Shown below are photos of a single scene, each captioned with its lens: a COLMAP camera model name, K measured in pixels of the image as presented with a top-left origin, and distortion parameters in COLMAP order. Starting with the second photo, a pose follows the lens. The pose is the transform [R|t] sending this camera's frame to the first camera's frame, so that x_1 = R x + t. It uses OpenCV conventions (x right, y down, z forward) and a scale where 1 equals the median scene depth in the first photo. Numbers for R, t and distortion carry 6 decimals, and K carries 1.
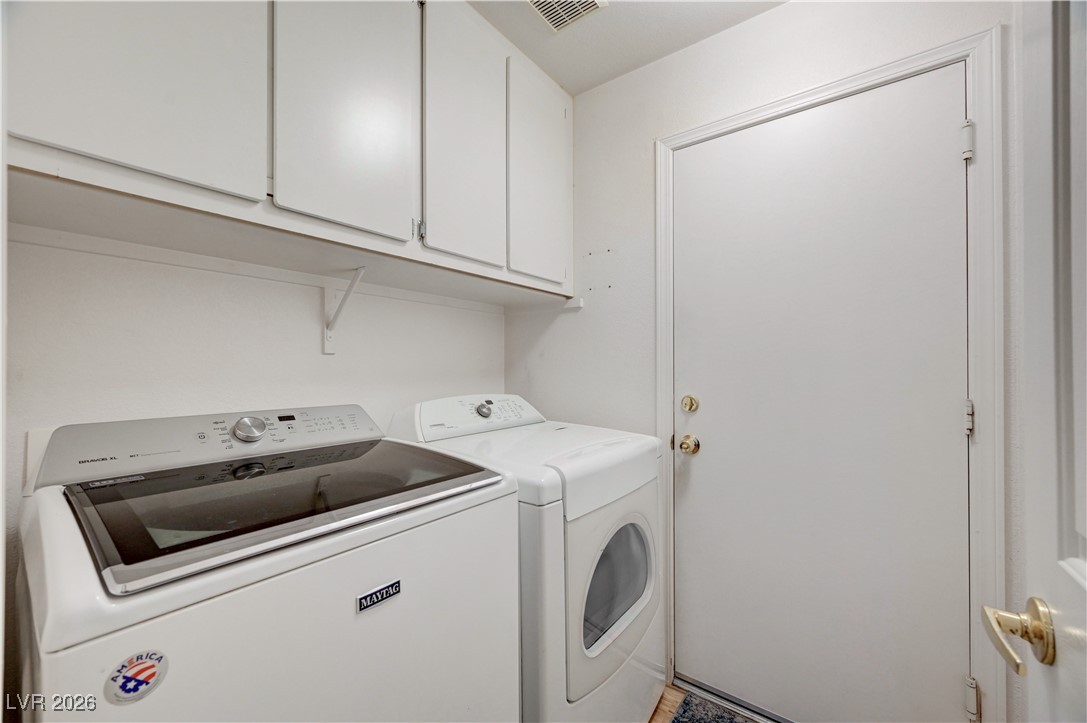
lens RADIAL K [[428.5, 0, 542.2], [0, 428.5, 362.2], [0, 0, 1]] dist [-0.002331, 0.000142]
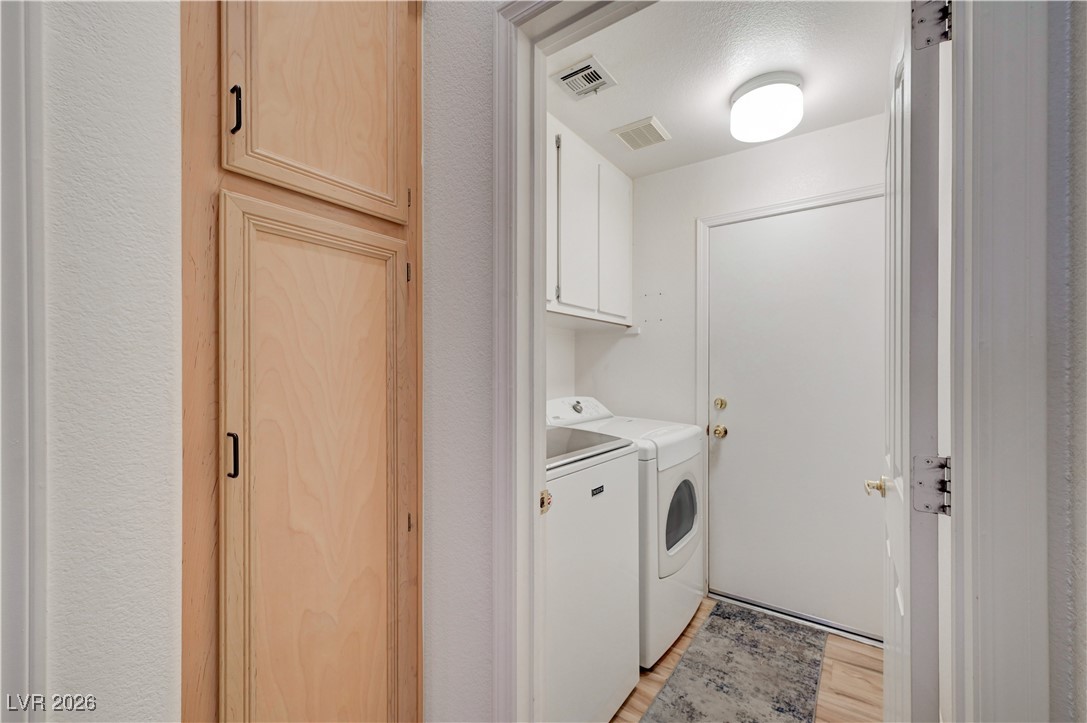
lens RADIAL K [[428.5, 0, 547.5], [0, 428.5, 367.6], [0, 0, 1]] dist [-0.002331, 0.000142]
pose [[0.999926, 0.002906, 0.011816, -0.258621], [-0.002973, 0.999980, 0.005589, -0.031318], [-0.011800, -0.005624, 0.999915, -0.443707]]
